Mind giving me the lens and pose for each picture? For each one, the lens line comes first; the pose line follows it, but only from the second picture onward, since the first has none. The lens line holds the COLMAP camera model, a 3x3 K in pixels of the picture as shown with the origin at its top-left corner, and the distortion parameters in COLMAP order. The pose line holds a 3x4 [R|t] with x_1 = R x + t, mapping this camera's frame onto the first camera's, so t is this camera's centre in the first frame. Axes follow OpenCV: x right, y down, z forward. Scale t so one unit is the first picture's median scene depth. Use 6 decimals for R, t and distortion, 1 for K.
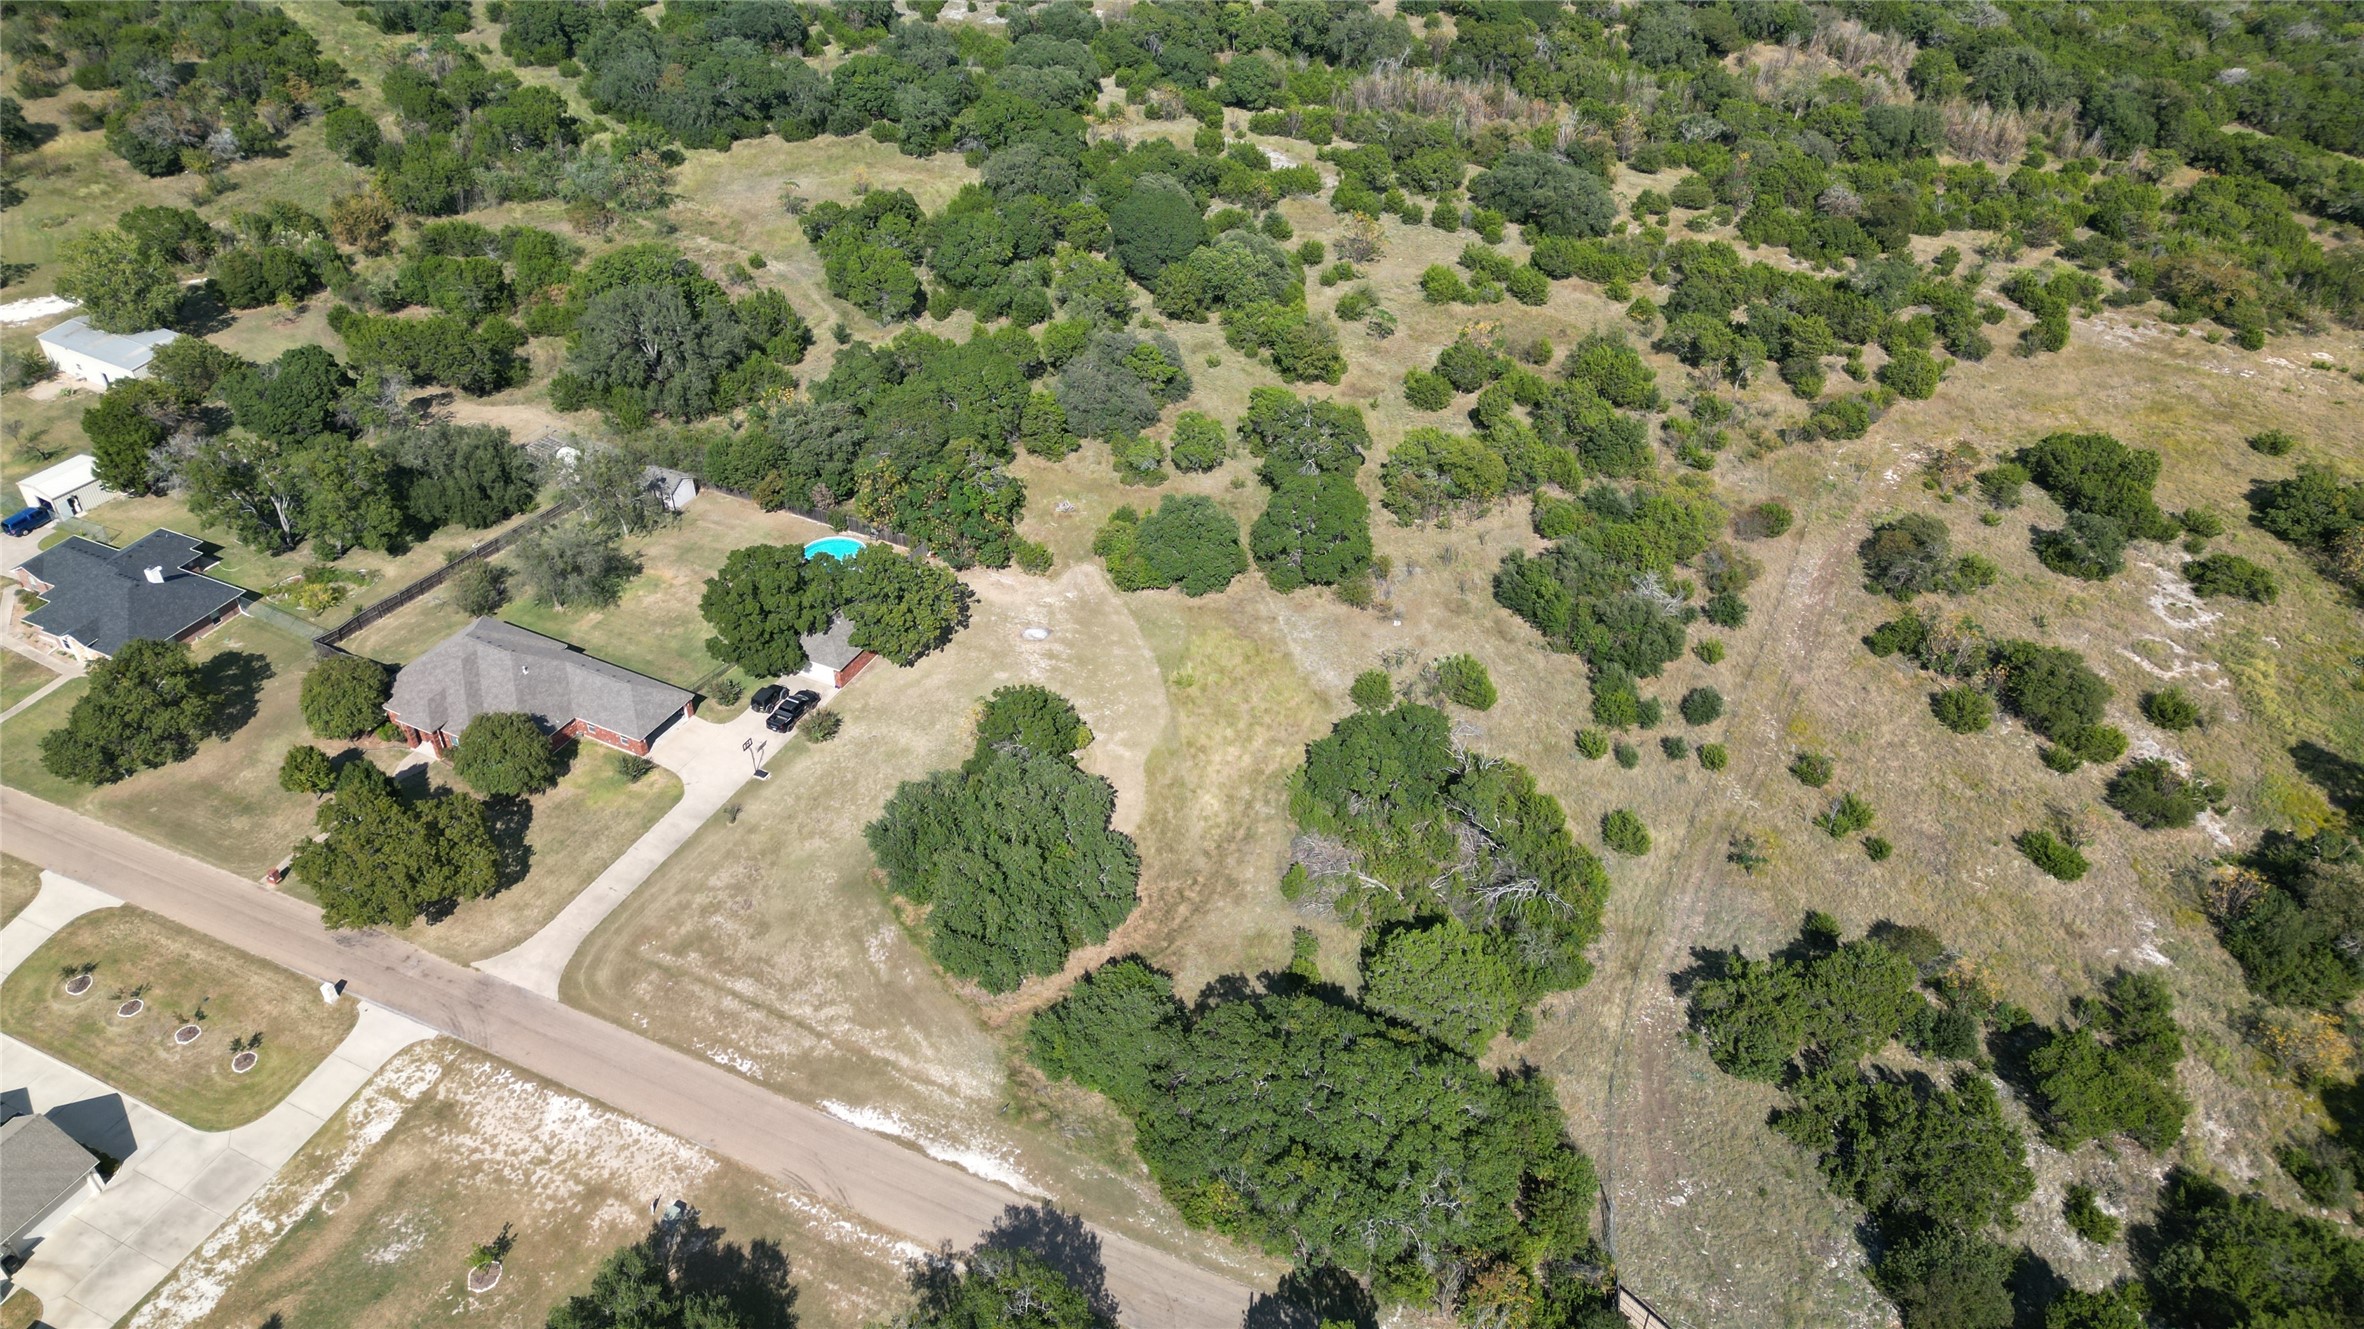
lens RADIAL K [[1649.0, 0, 1182.0], [0, 1649.0, 664.5], [0, 0, 1]] dist [0.080101, -0.000755]
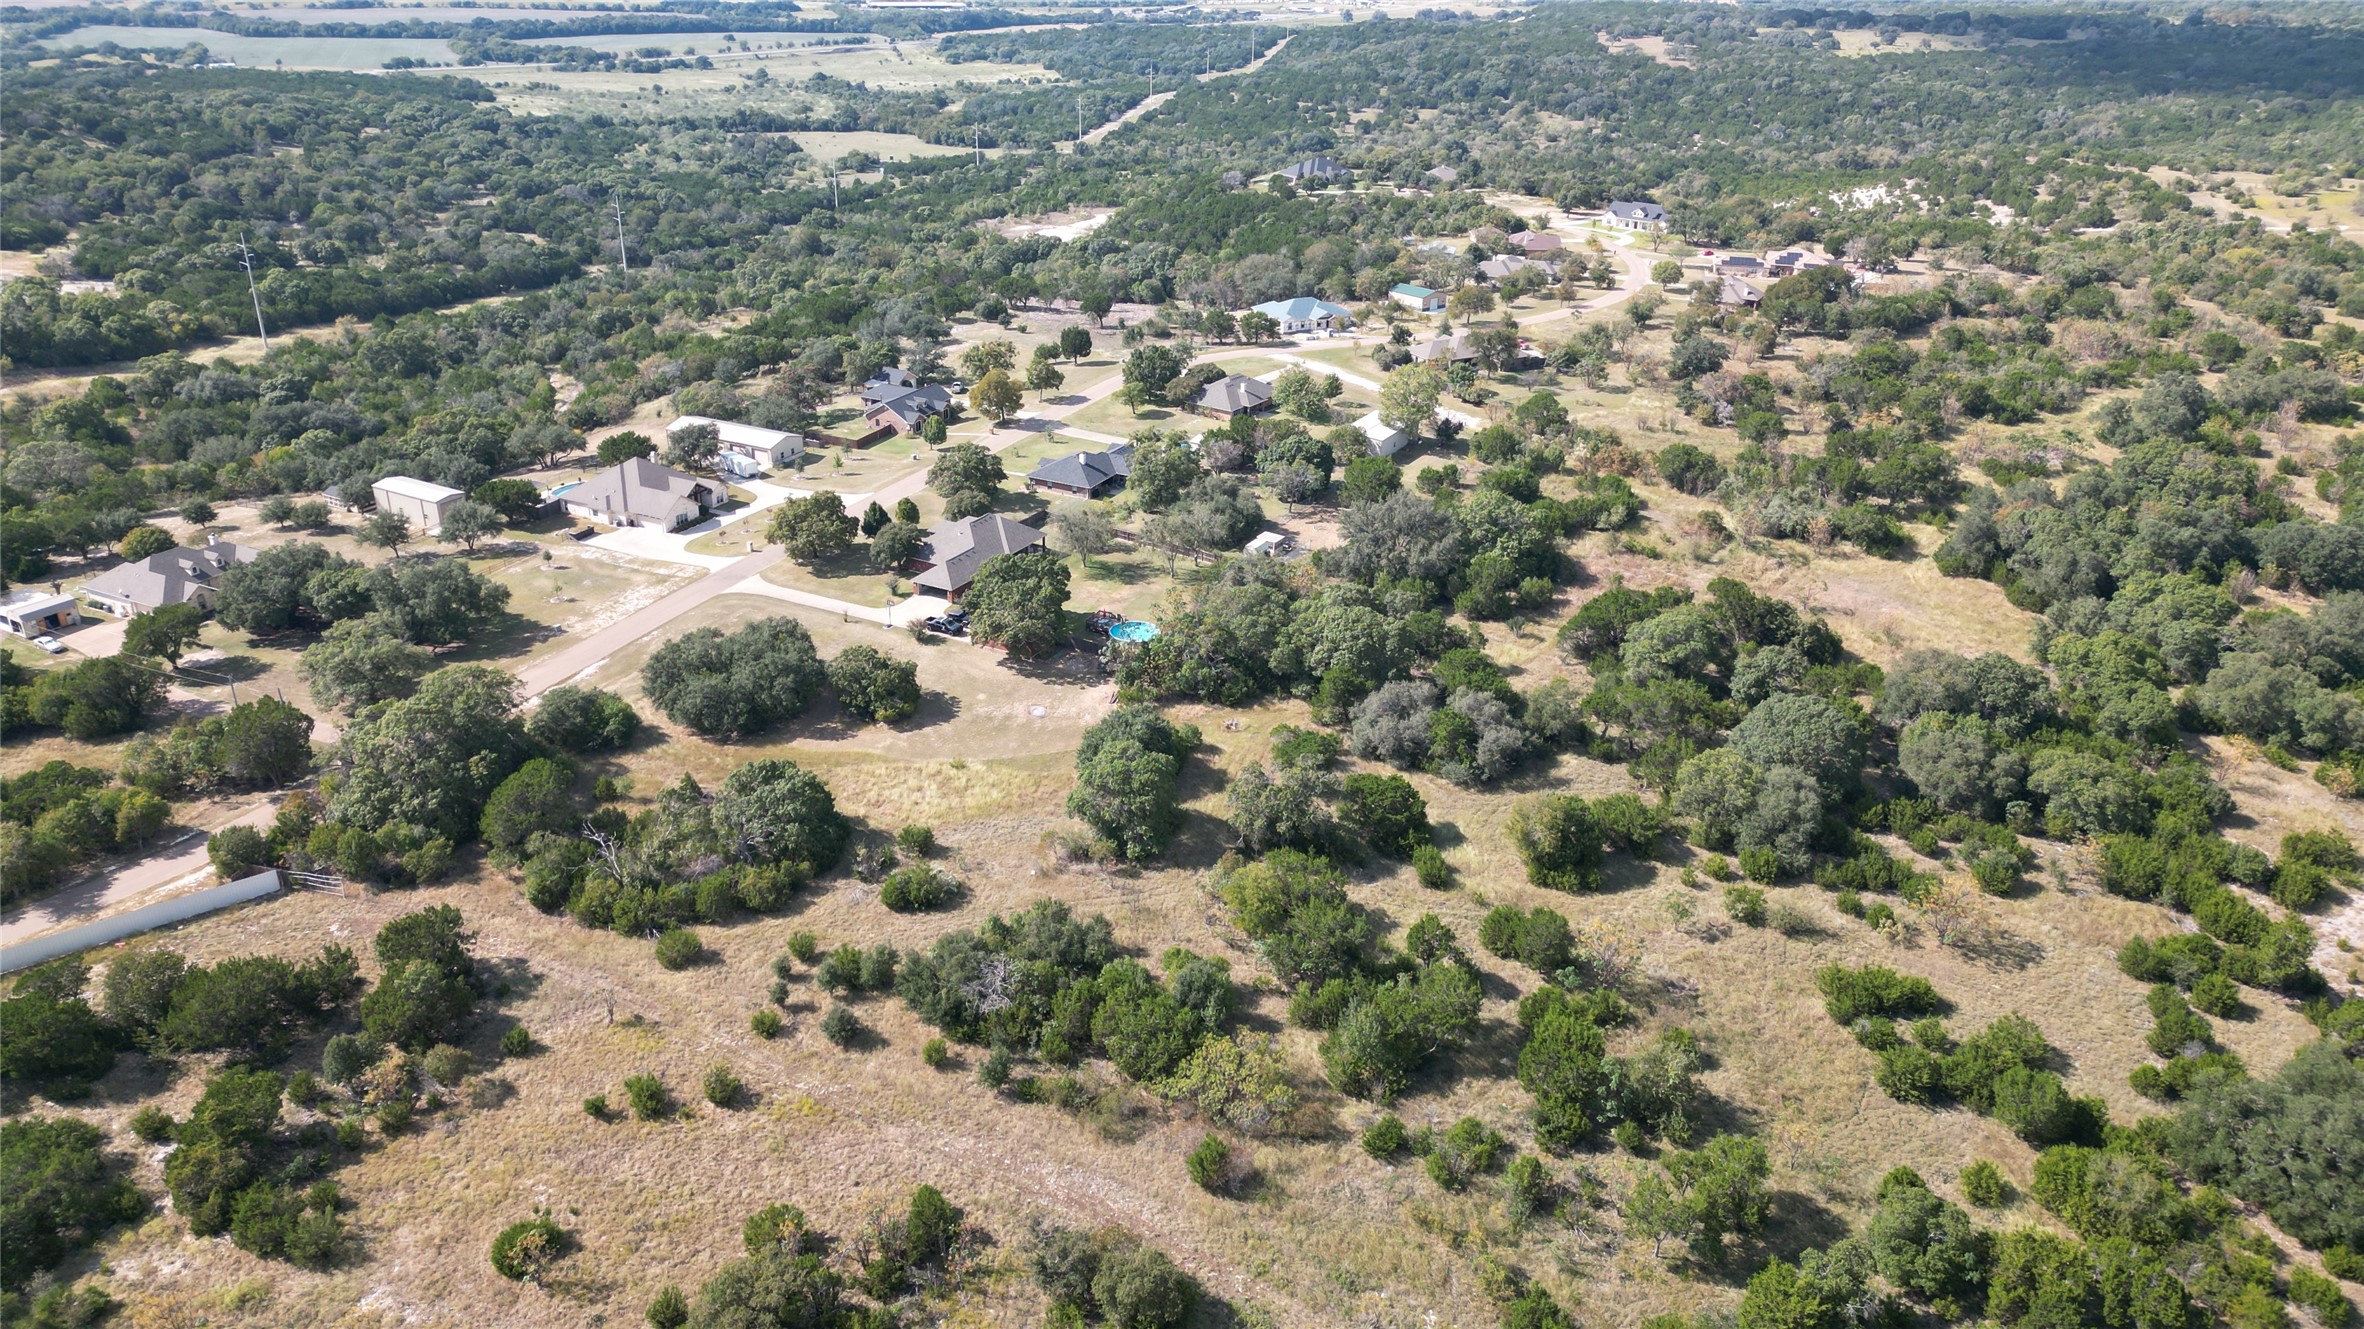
lens RADIAL K [[1649.0, 0, 1182.0], [0, 1649.0, 664.5], [0, 0, 1]] dist [0.080101, -0.000755]
pose [[-0.031953, 0.408744, -0.912090, 1.074808], [-0.608022, 0.716330, 0.342317, -0.558927], [0.793277, 0.565509, 0.225636, 0.816008]]
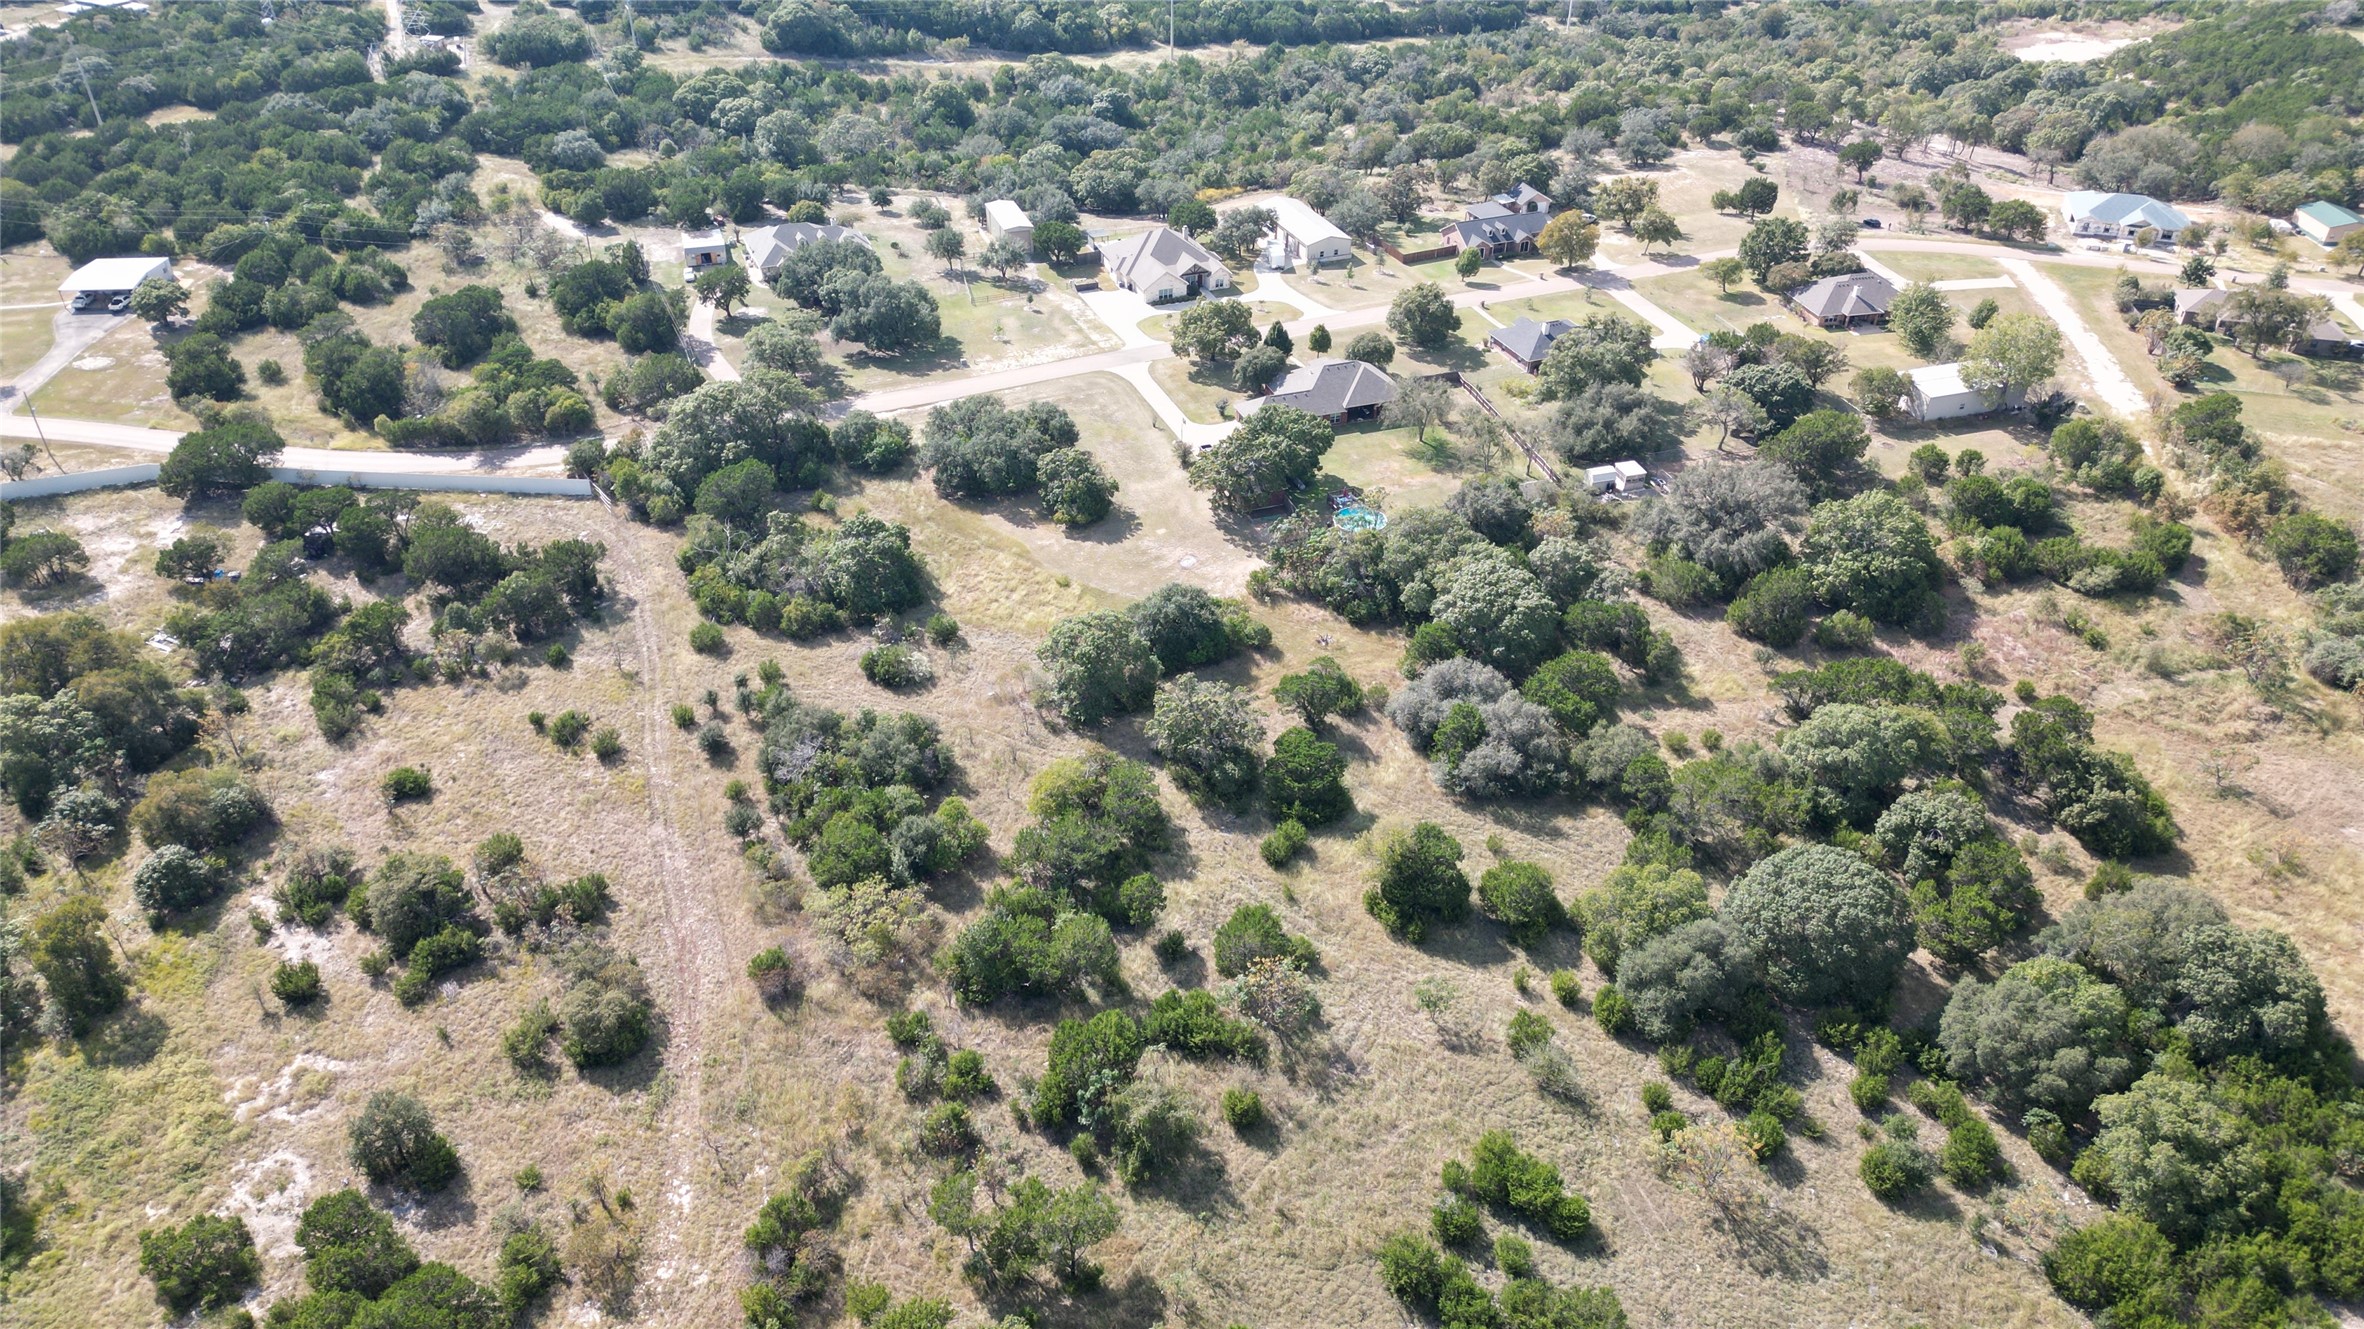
lens RADIAL K [[1649.0, 0, 1182.0], [0, 1649.0, 664.5], [0, 0, 1]] dist [0.080101, -0.000755]
pose [[-0.691053, 0.391153, -0.607819, 0.757193], [-0.440612, 0.438644, 0.783232, -1.028218], [0.572980, 0.809068, -0.130780, 1.280980]]
